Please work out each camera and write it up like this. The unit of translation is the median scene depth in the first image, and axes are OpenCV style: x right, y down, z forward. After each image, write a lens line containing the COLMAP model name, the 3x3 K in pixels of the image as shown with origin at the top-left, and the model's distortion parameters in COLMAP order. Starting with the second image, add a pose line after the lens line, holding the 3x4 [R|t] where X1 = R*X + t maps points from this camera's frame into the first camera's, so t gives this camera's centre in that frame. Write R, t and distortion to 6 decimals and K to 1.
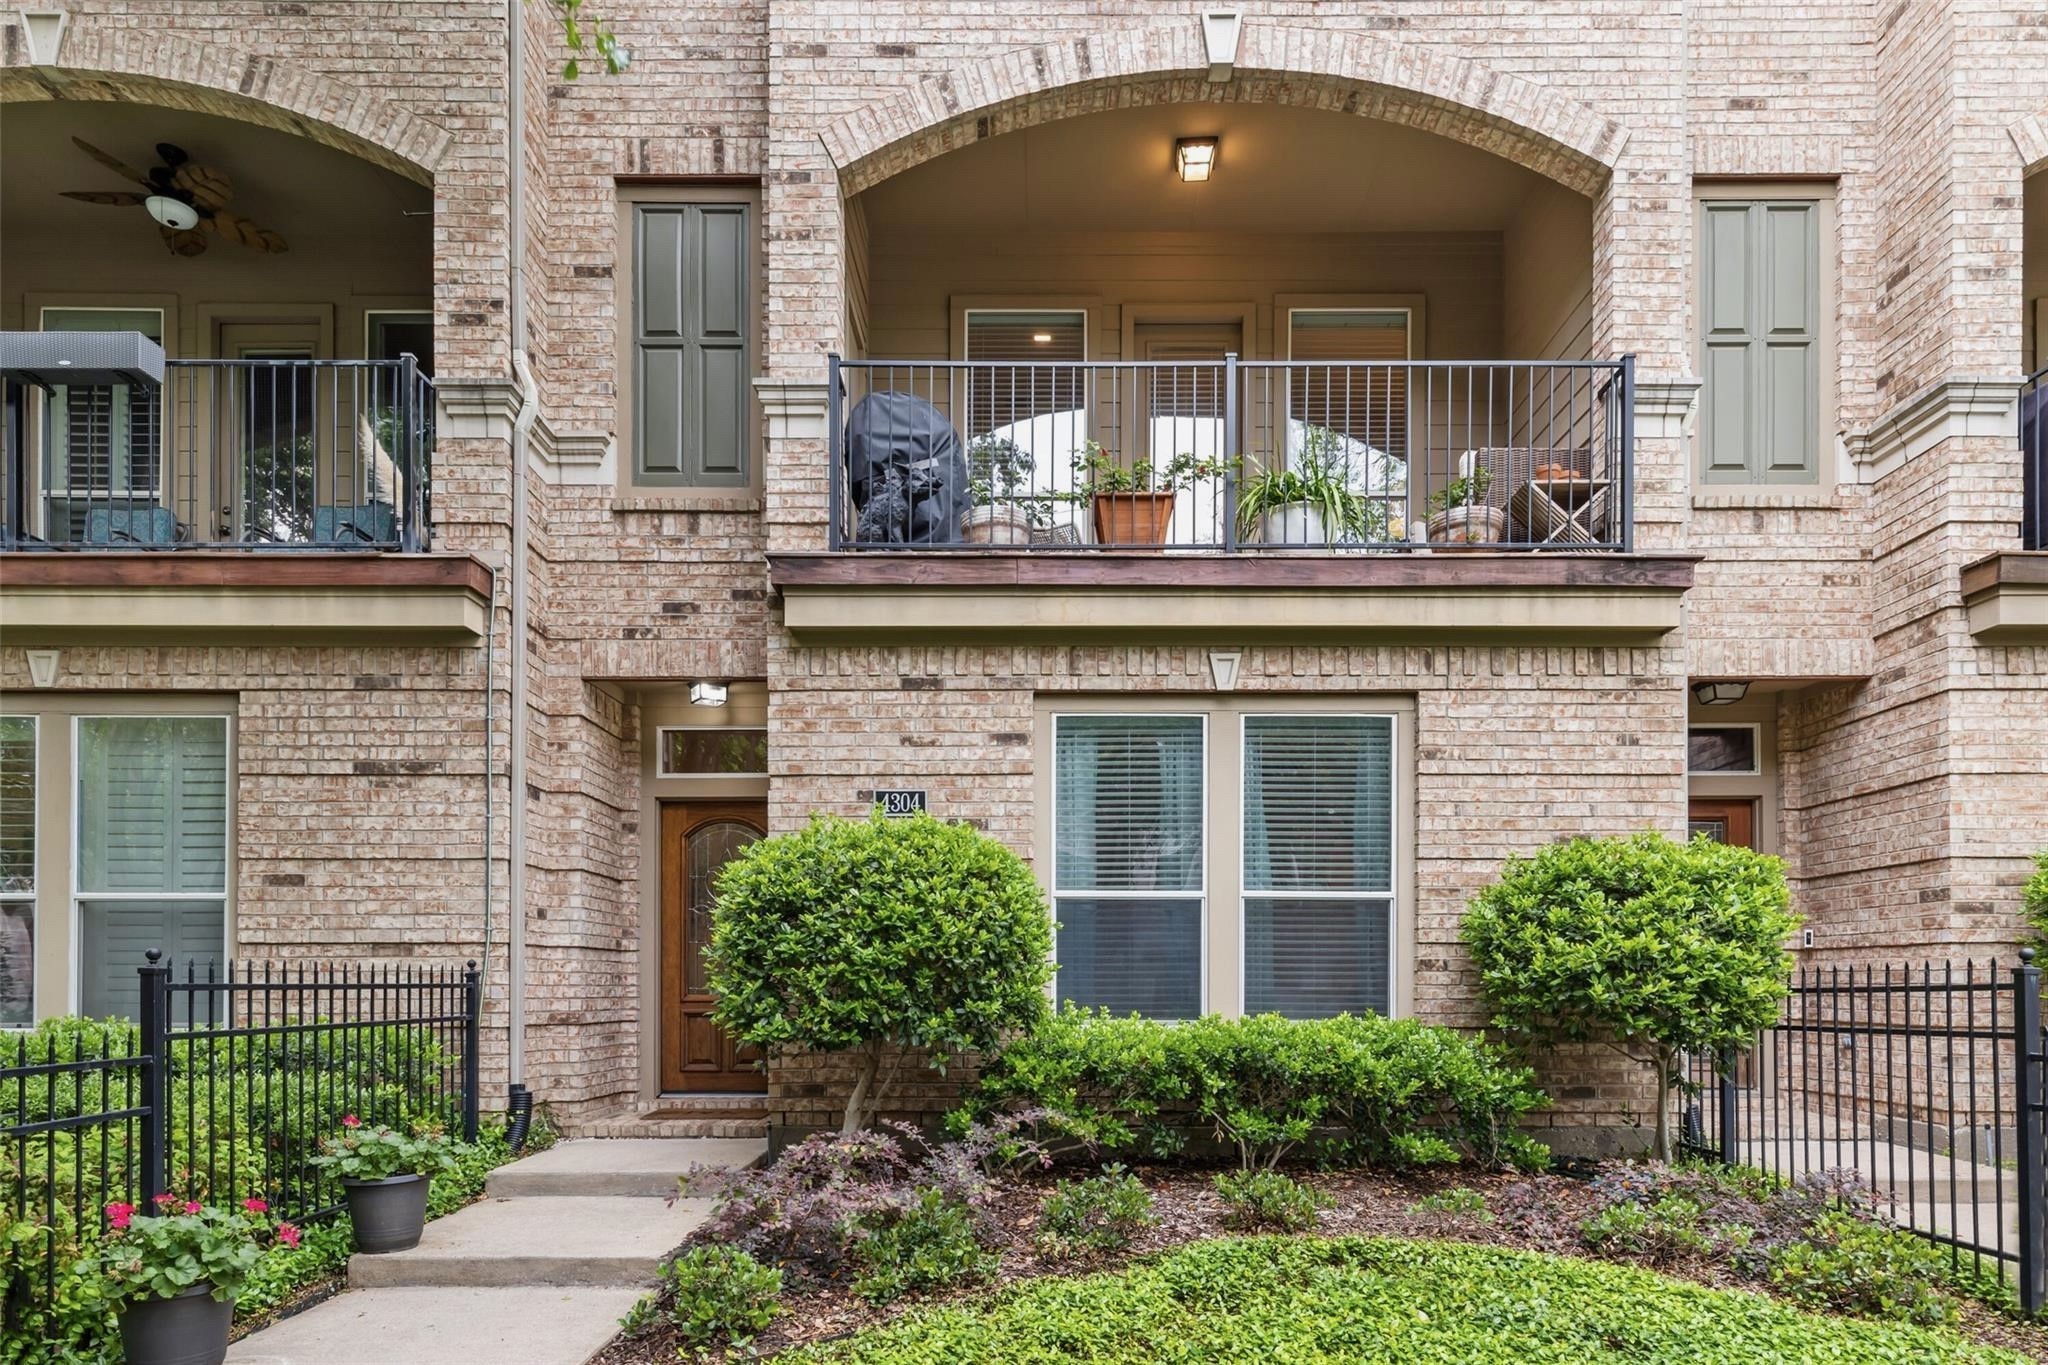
lens RADIAL K [[911.1, 0, 1024.0], [0, 911.1, 682.5], [0, 0, 1]] dist [0.000532, 0.000309]
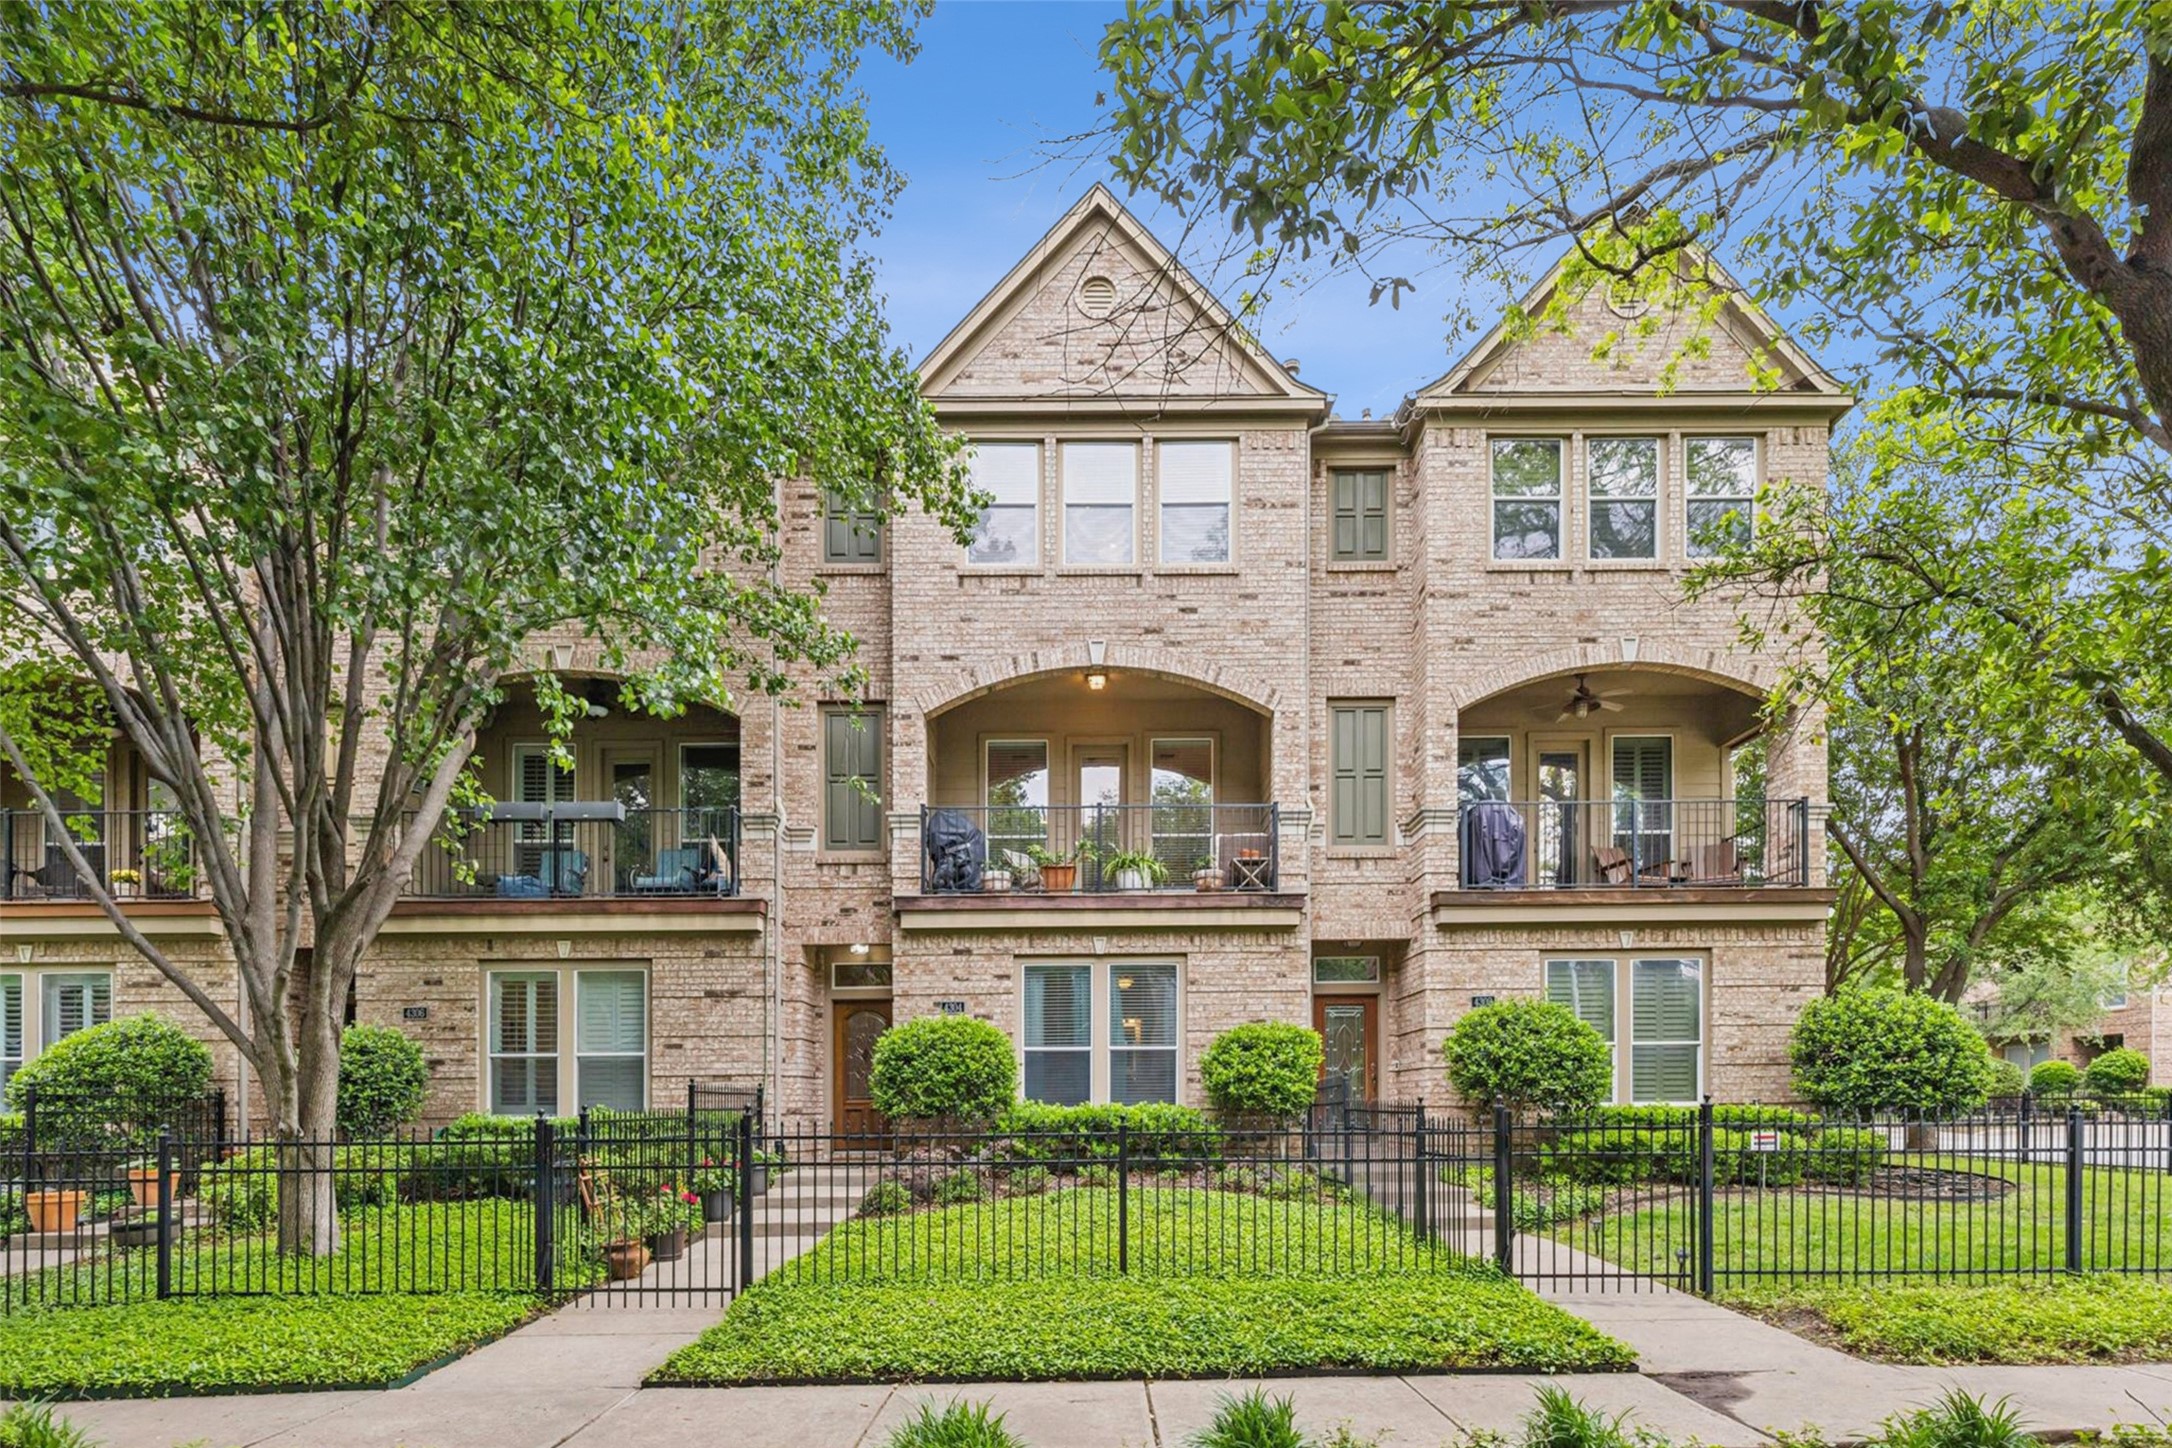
lens RADIAL K [[950.9, 0, 1086.0], [0, 950.9, 724.0], [0, 0, 1]] dist [0.000613, -0.000250]
pose [[0.999894, -0.013333, -0.005904, 0.206175], [0.012904, 0.997634, -0.067521, -0.388234], [0.006790, 0.067437, 0.997700, -1.323693]]
